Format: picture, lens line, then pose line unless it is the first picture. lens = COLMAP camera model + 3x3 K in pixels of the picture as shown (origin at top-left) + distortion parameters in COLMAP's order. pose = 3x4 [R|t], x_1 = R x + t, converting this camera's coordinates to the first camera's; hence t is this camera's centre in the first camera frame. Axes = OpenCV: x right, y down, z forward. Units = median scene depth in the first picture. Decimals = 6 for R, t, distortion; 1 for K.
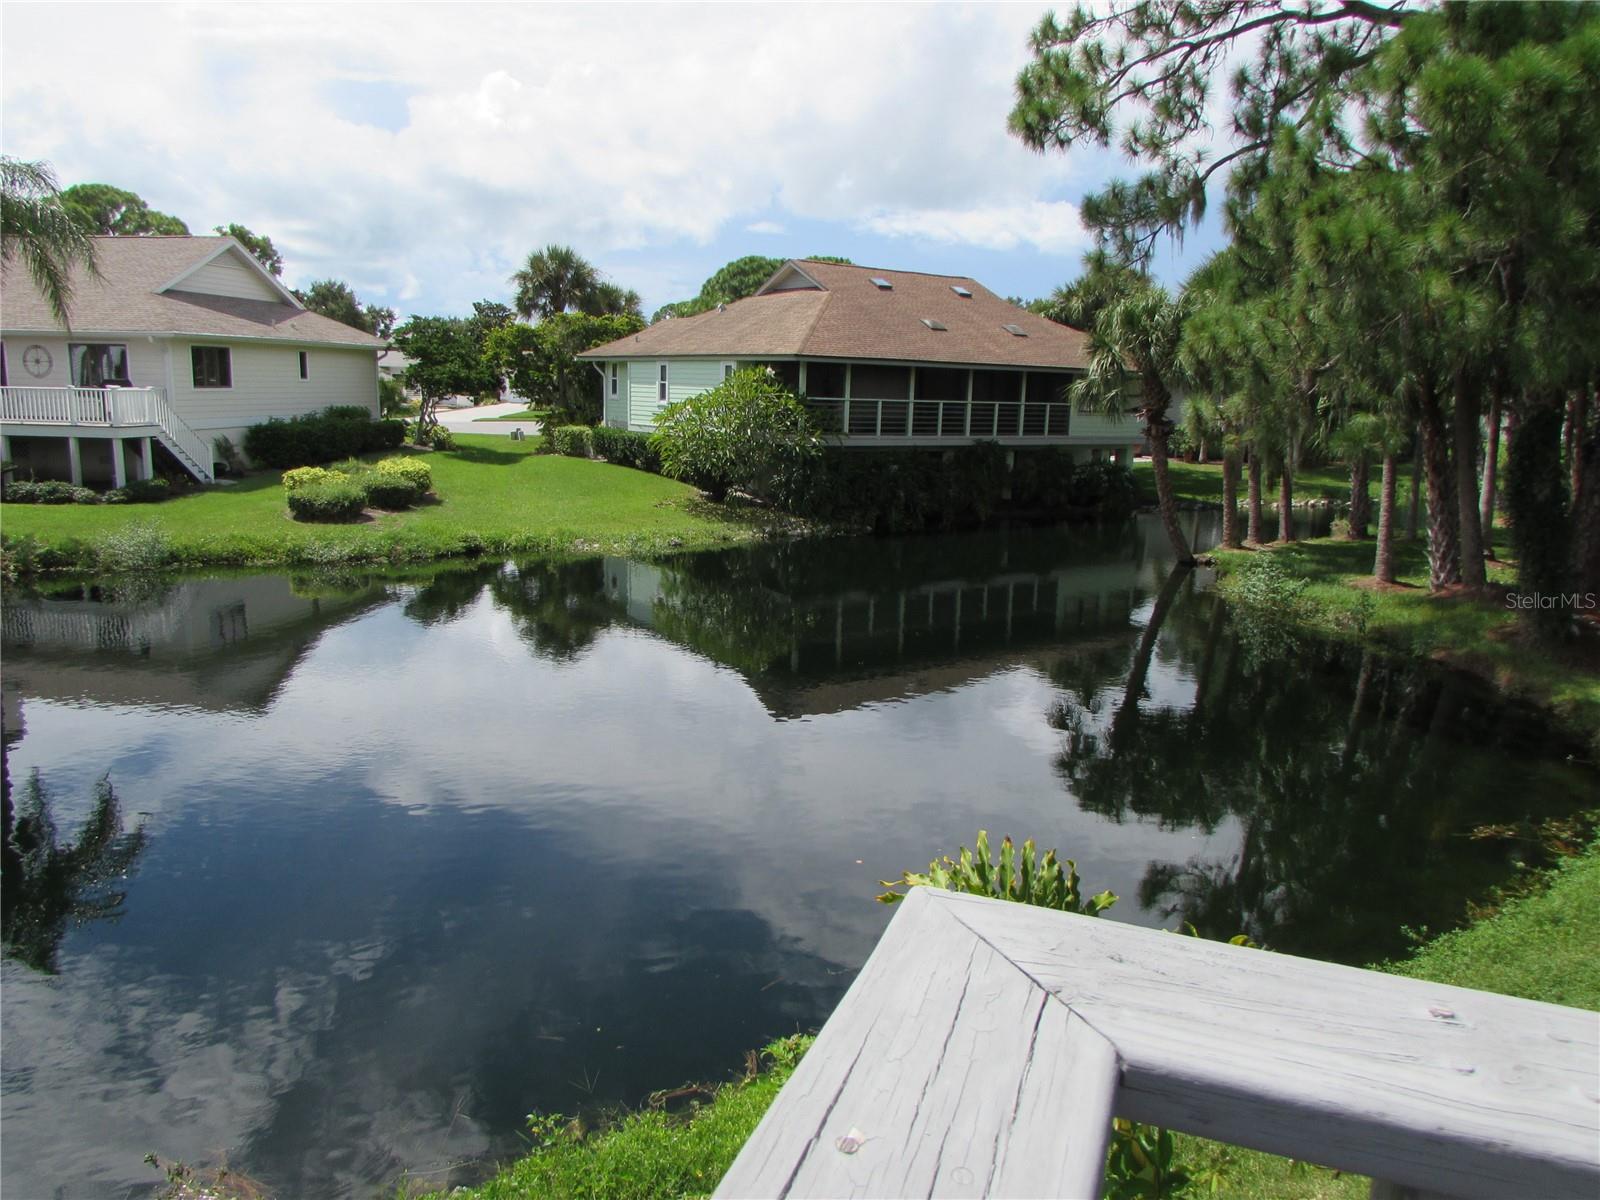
lens RADIAL K [[1129.0, 0, 806.9], [0, 1129.0, 599.9], [0, 0, 1]] dist [-0.045832, 0.027503]
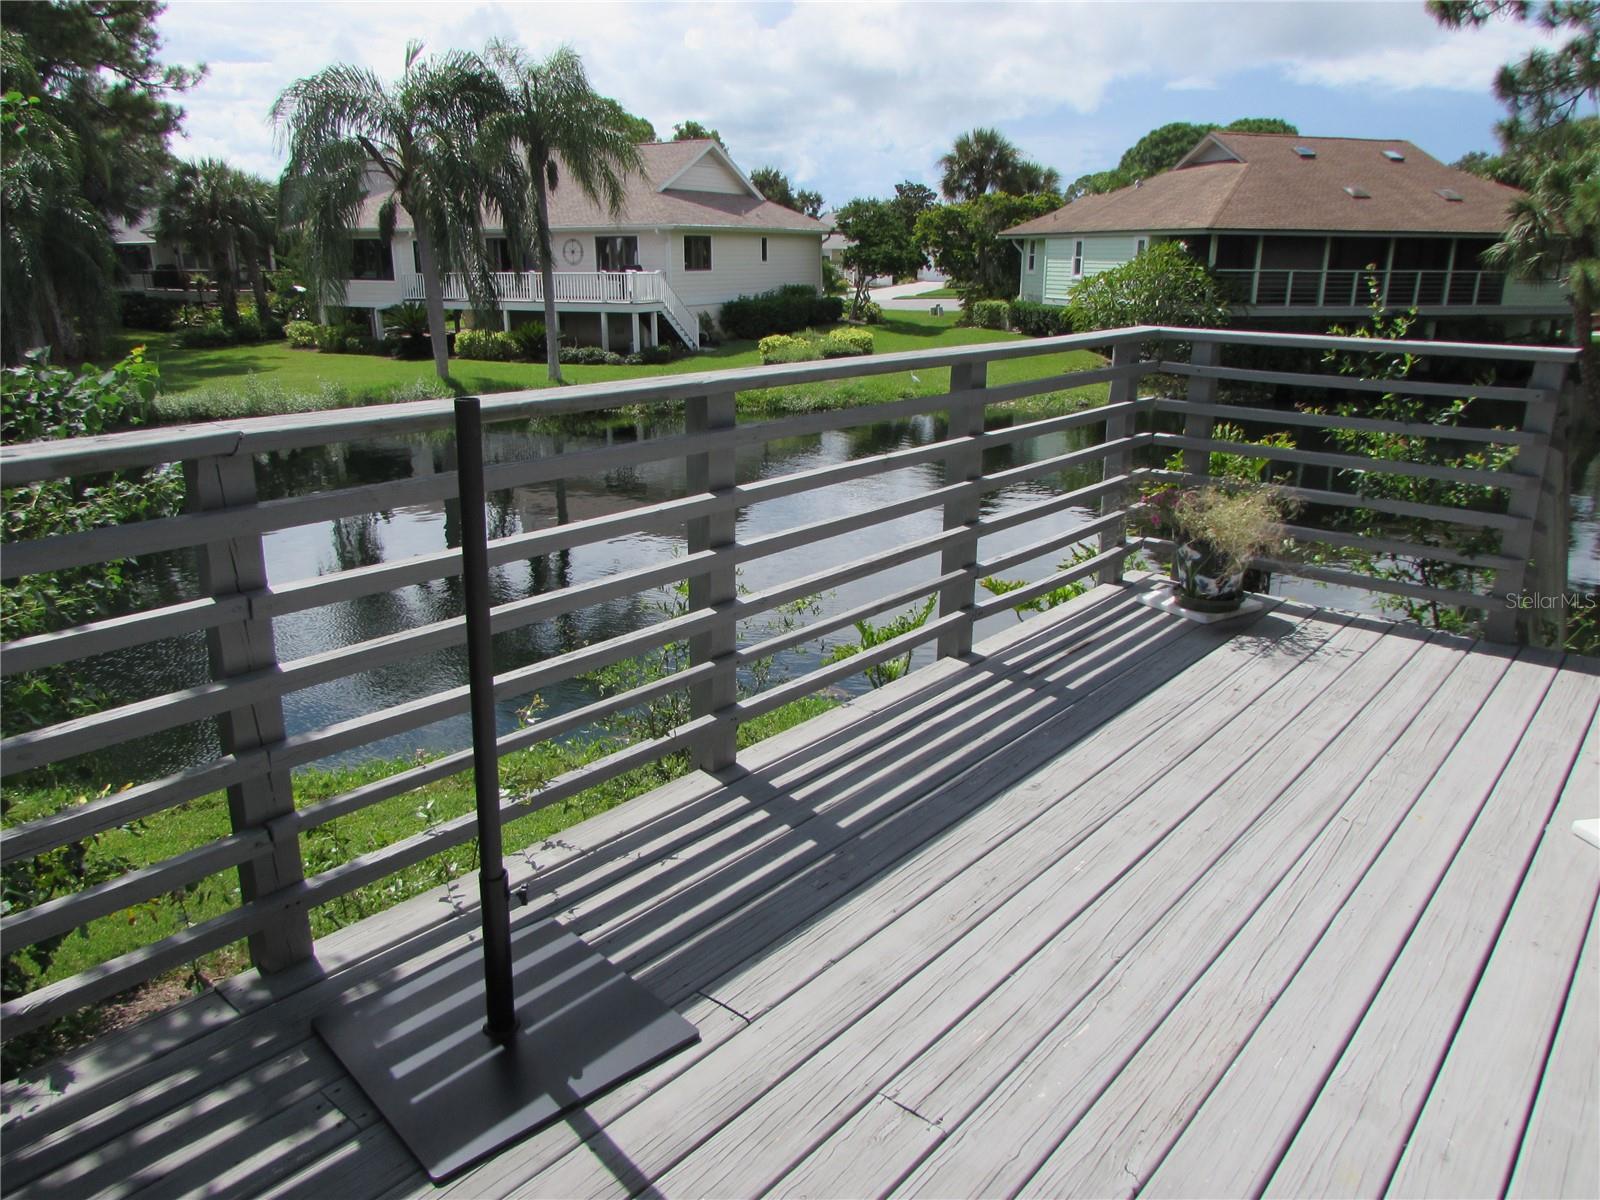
lens RADIAL K [[1120.6, 0, 806.4], [0, 1120.6, 595.0], [0, 0, 1]] dist [-0.037409, 0.022621]
pose [[0.938808, 0.073424, -0.336525, 0.010091], [-0.039049, 0.993404, 0.107808, 0.021176], [0.342221, -0.088070, 0.935483, -0.108380]]
